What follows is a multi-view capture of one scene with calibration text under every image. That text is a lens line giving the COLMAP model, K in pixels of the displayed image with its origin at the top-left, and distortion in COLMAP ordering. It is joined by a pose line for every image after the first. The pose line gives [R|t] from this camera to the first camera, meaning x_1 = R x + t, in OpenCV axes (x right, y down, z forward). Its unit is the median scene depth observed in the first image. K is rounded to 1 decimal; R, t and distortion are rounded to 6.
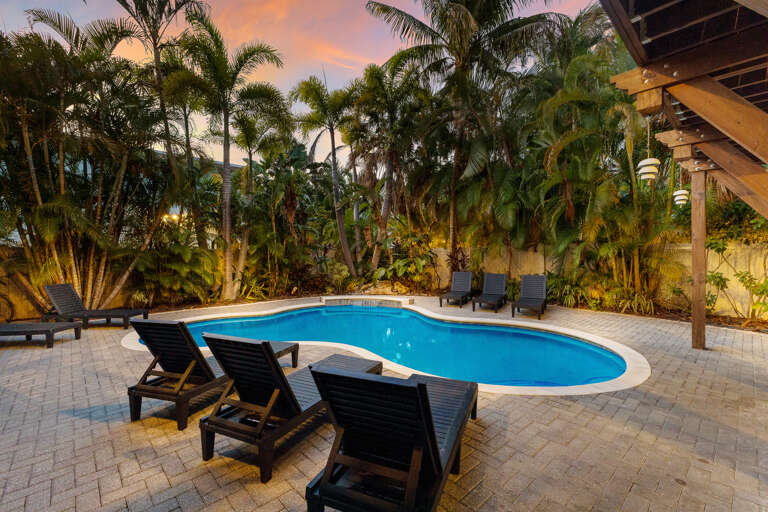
lens RADIAL K [[331.2, 0, 381.1], [0, 331.2, 255.3], [0, 0, 1]] dist [-0.001869, -0.001276]
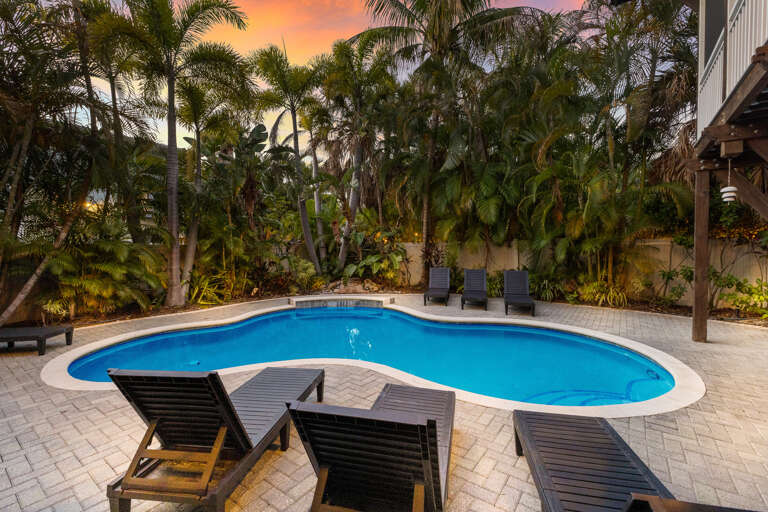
lens RADIAL K [[331.2, 0, 386.1], [0, 331.2, 255.2], [0, 0, 1]] dist [-0.001869, -0.001276]
pose [[0.981315, -0.007642, 0.192257, -0.102004], [0.004002, 0.999805, 0.019315, -0.006625], [-0.192367, -0.018185, 0.981155, 0.087003]]
